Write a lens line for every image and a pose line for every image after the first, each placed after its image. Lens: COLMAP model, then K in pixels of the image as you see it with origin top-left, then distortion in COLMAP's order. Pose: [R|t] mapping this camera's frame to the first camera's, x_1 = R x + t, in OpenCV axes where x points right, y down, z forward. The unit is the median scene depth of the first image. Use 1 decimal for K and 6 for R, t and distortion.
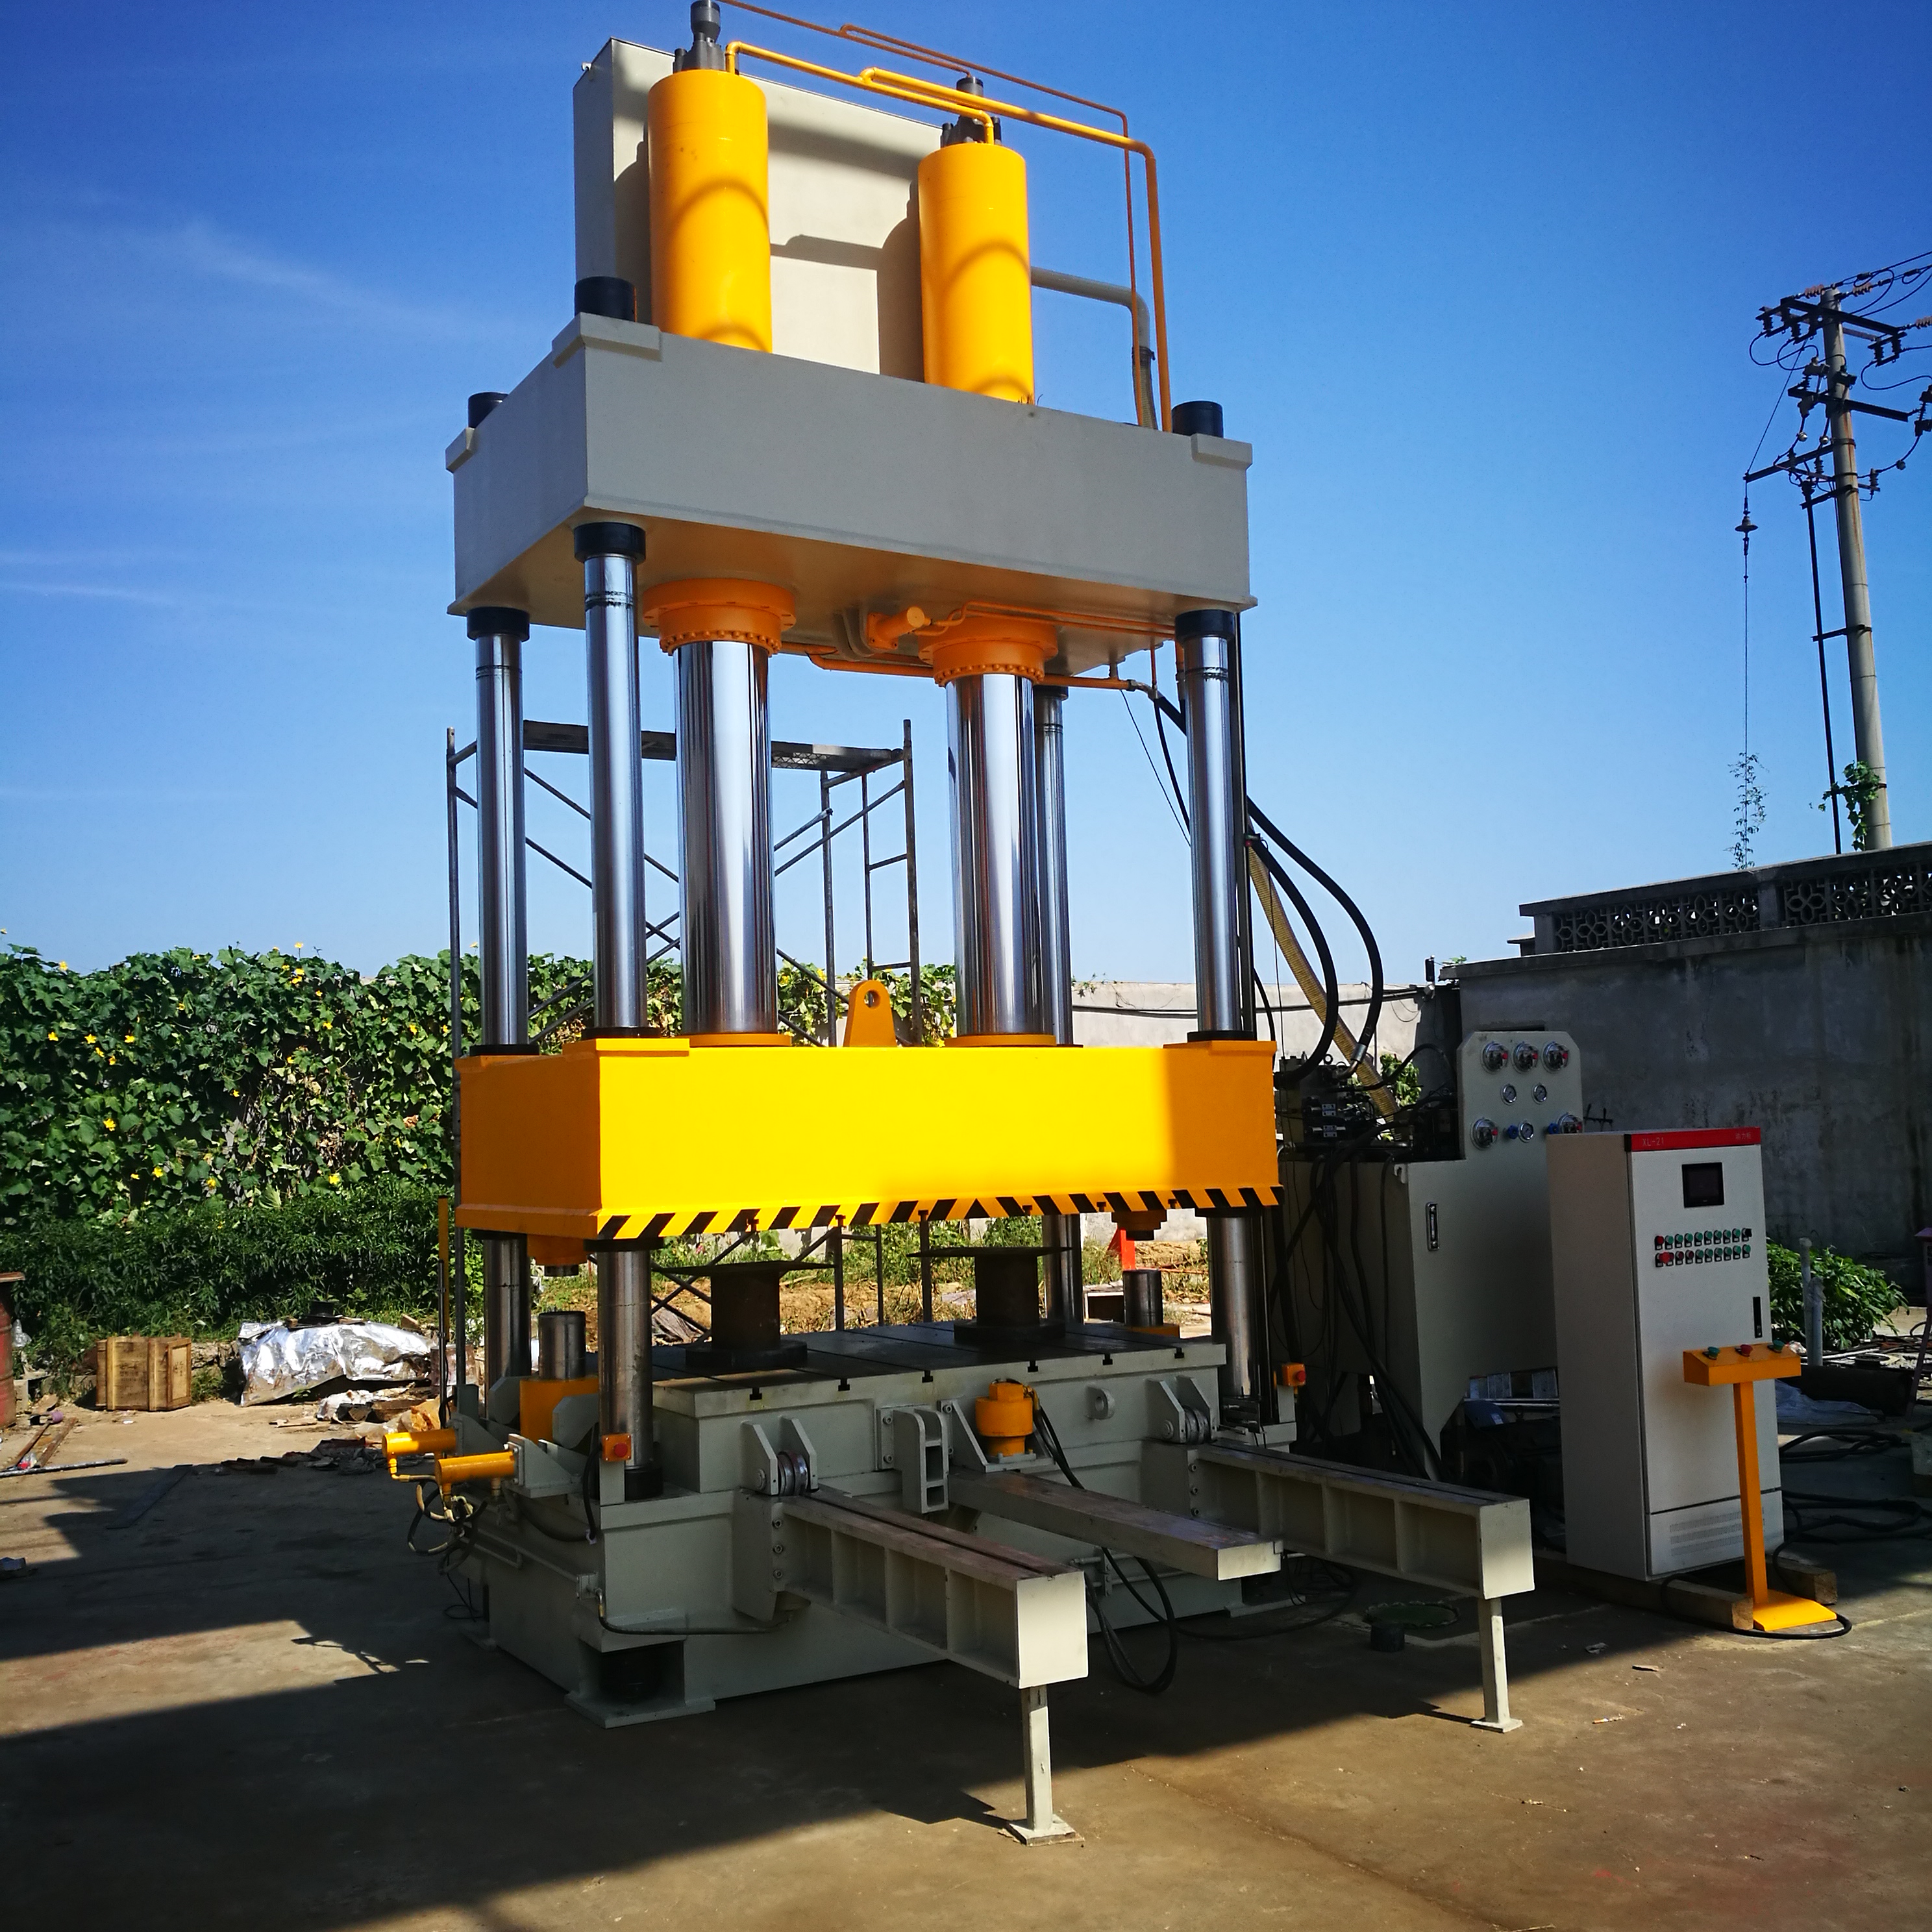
lens RADIAL K [[1995.0, 0, 958.7], [0, 1995.0, 947.3], [0, 0, 1]] dist [0.023797, -0.068934]
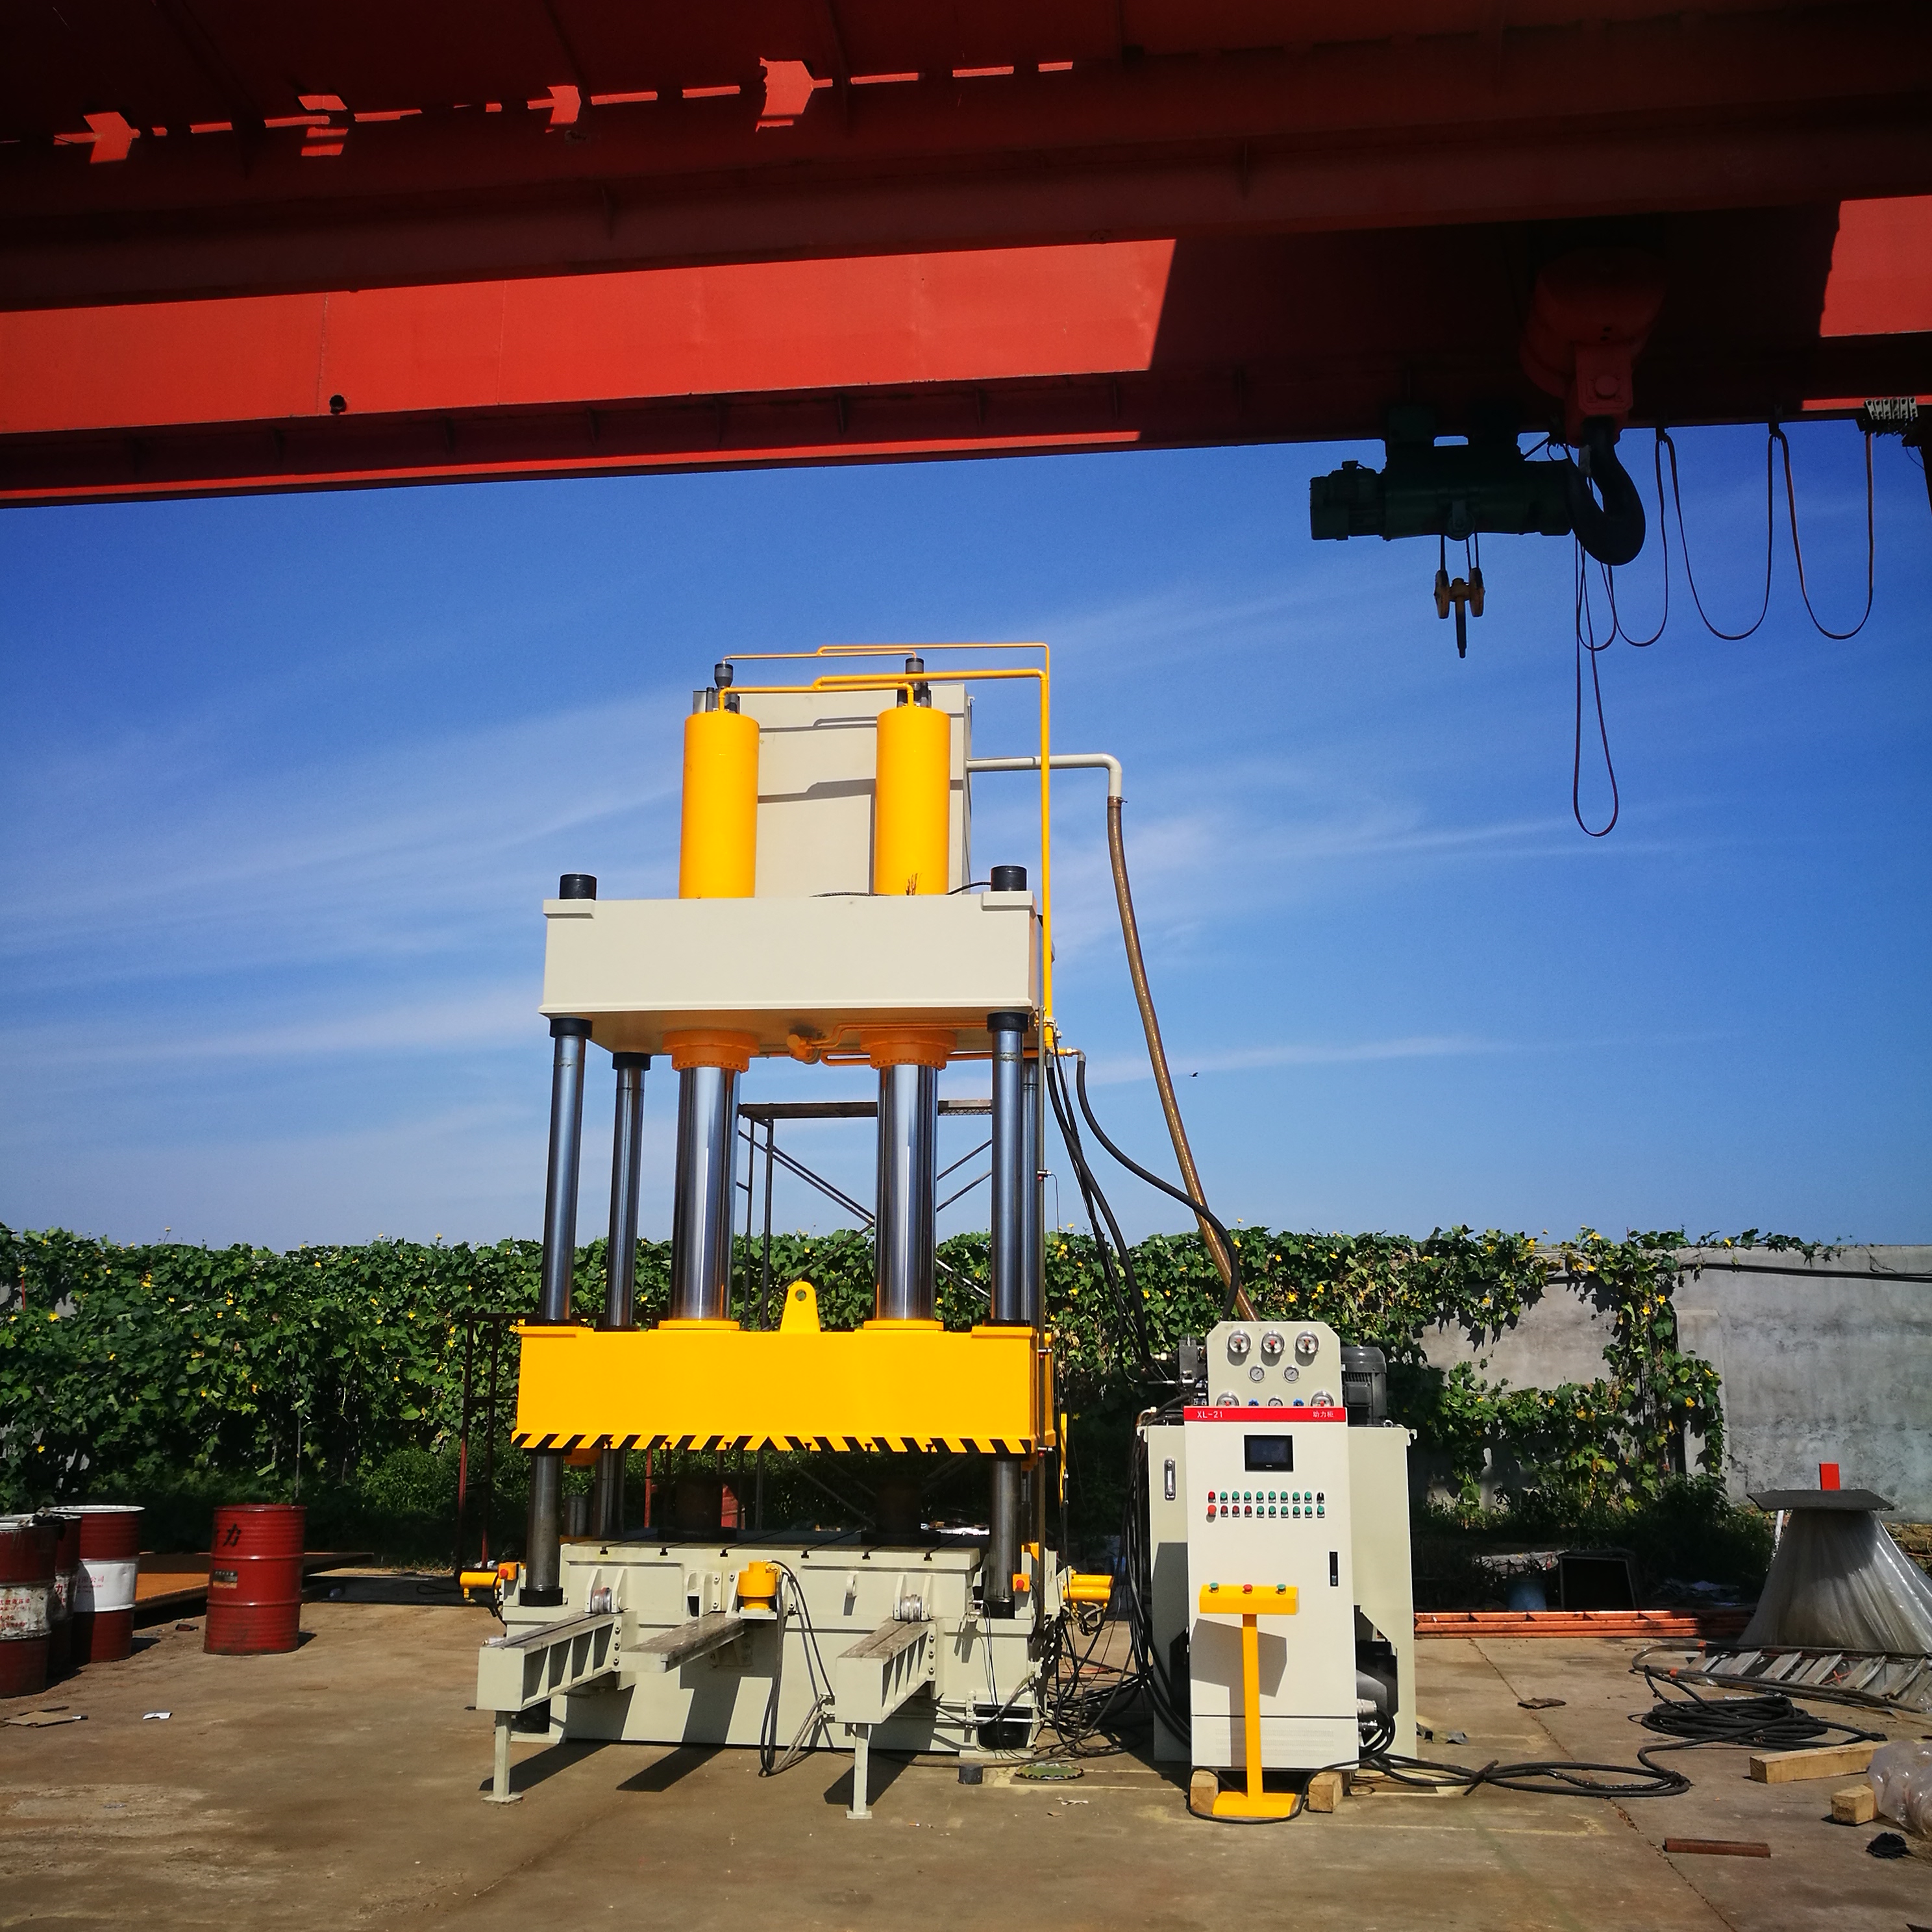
lens RADIAL K [[1988.6, 0, 958.4], [0, 1988.6, 963.0], [0, 0, 1]] dist [0.018968, -0.094348]
pose [[0.794589, -0.094604, -0.599732, 0.887137], [0.026110, 0.992197, -0.121919, -0.034412], [0.606586, 0.081216, 0.790859, -0.107822]]
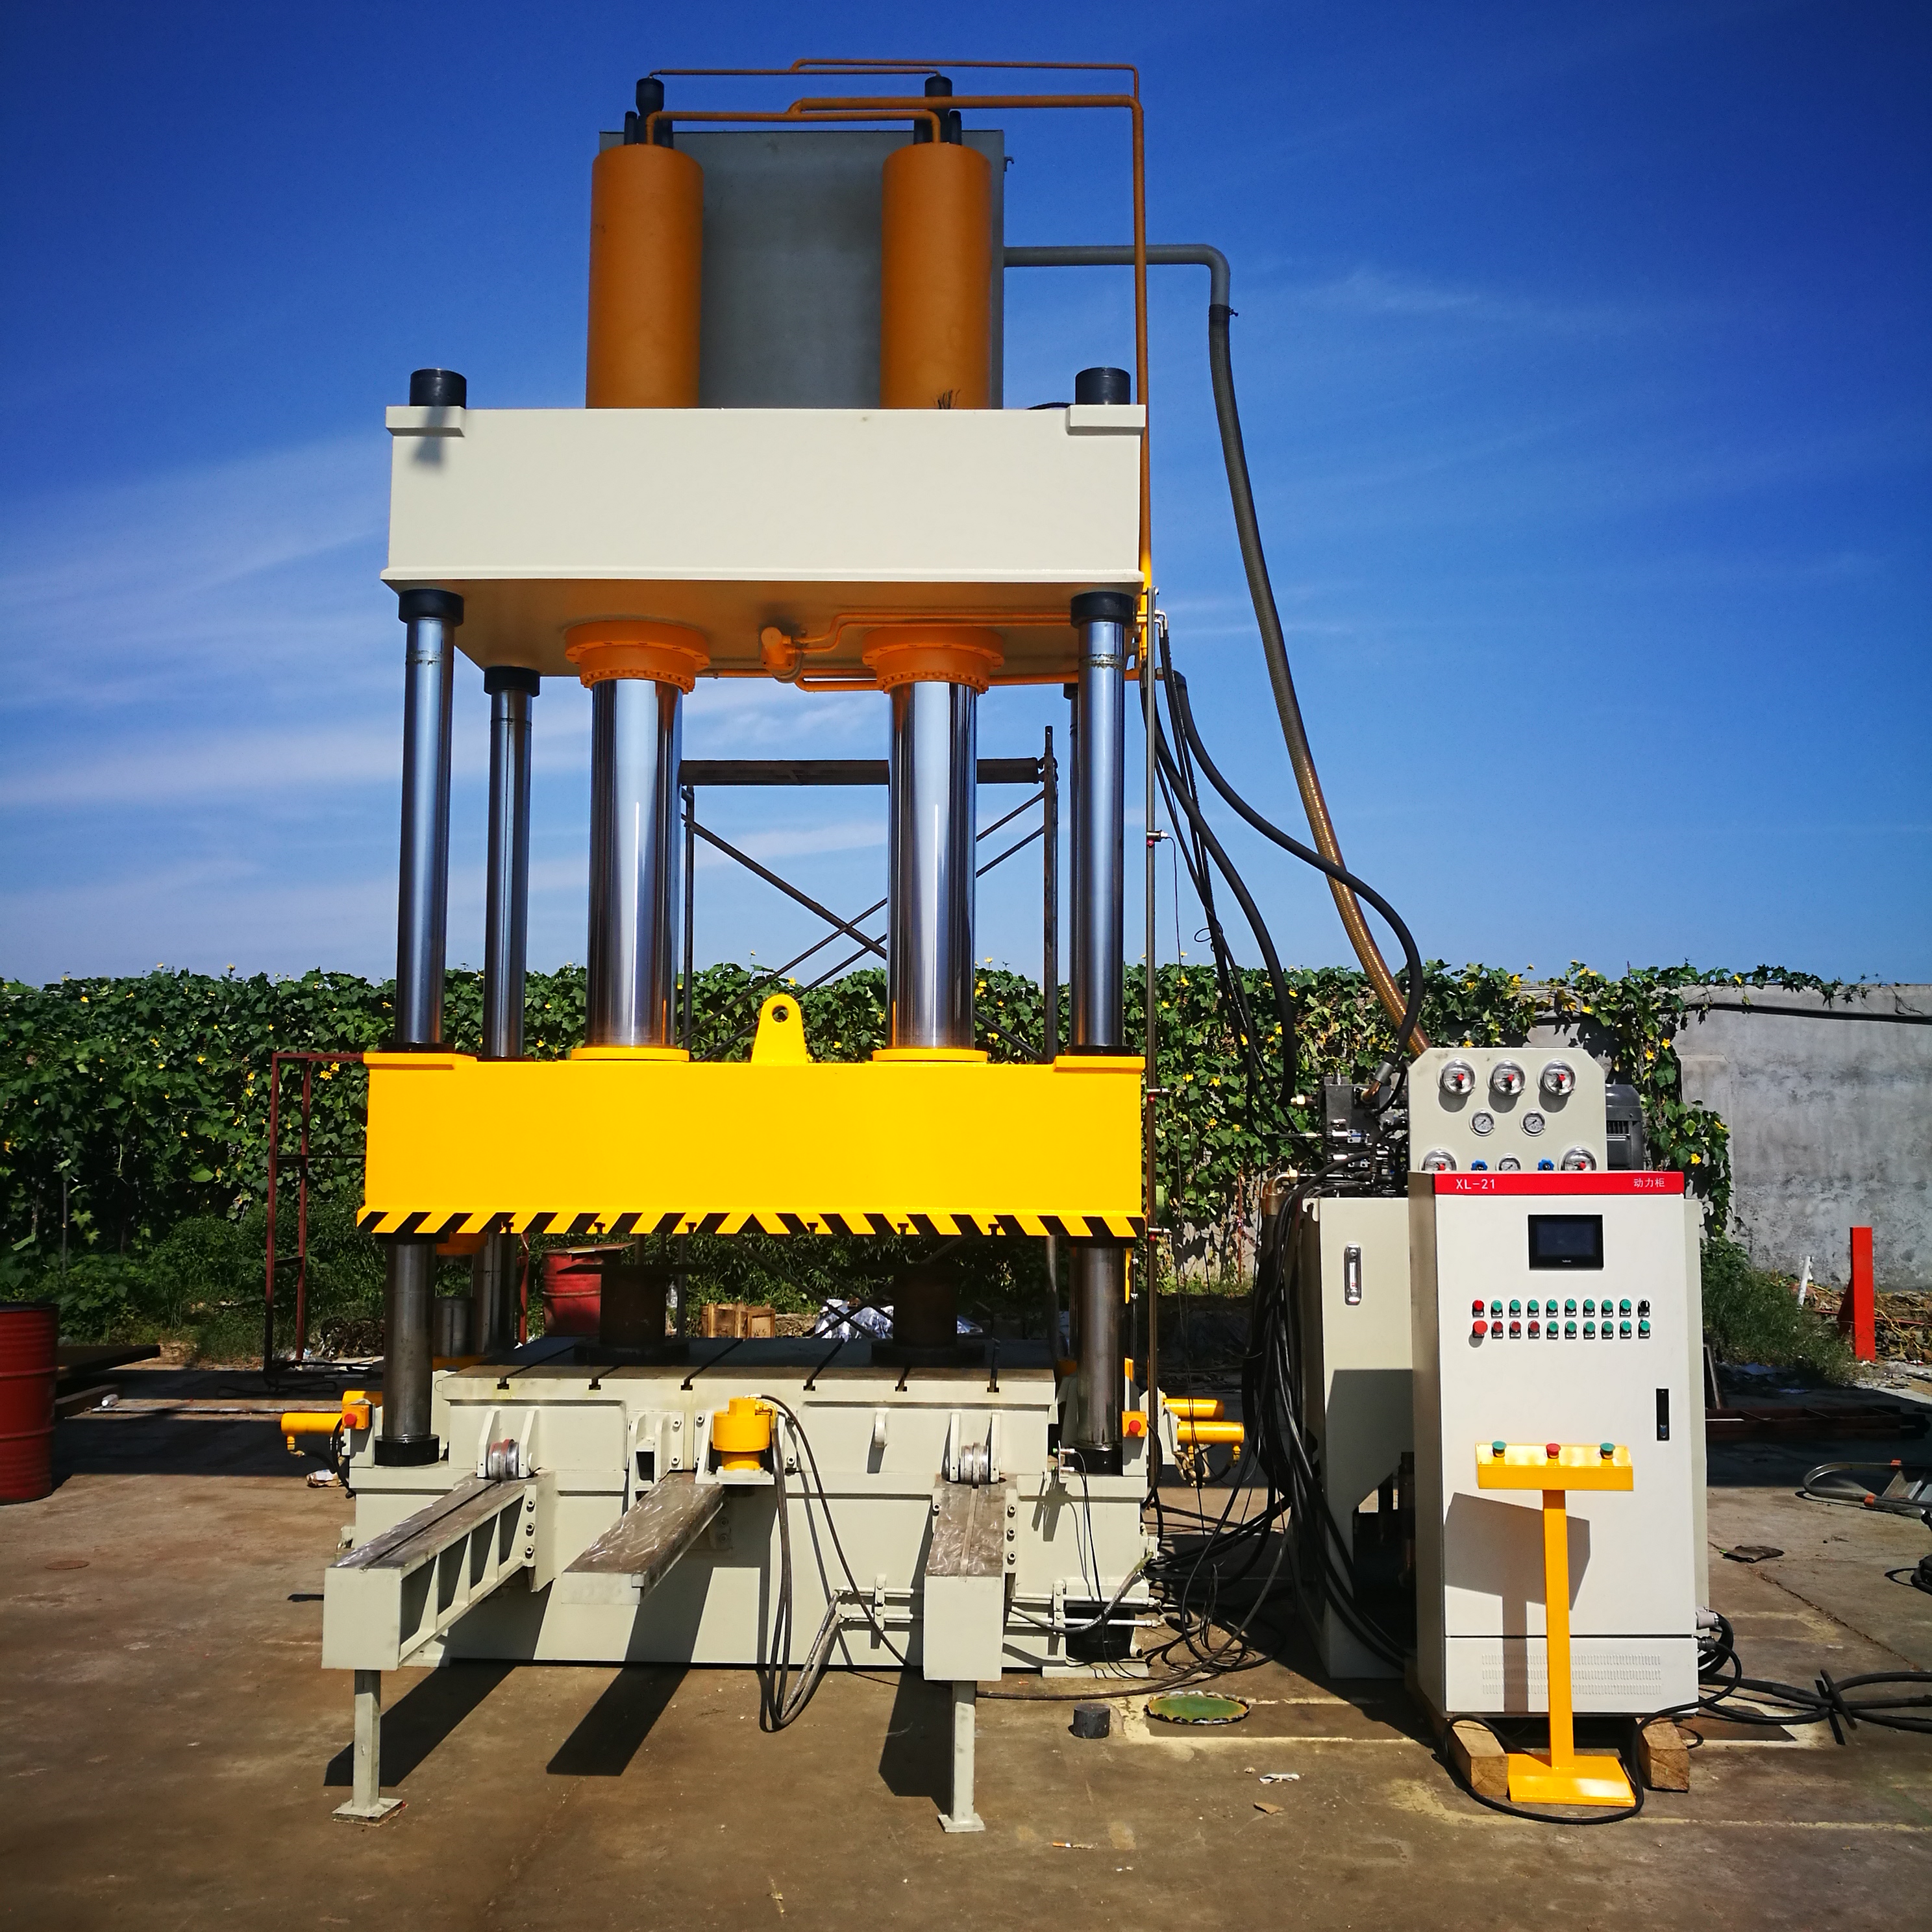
lens RADIAL K [[1992.7, 0, 961.7], [0, 1992.7, 967.0], [0, 0, 1]] dist [0.045375, -0.120142]
pose [[0.849901, -0.014819, -0.526735, 0.530781], [0.018936, 0.999818, 0.002426, 0.000804], [0.526603, -0.012036, 0.850026, 0.168497]]
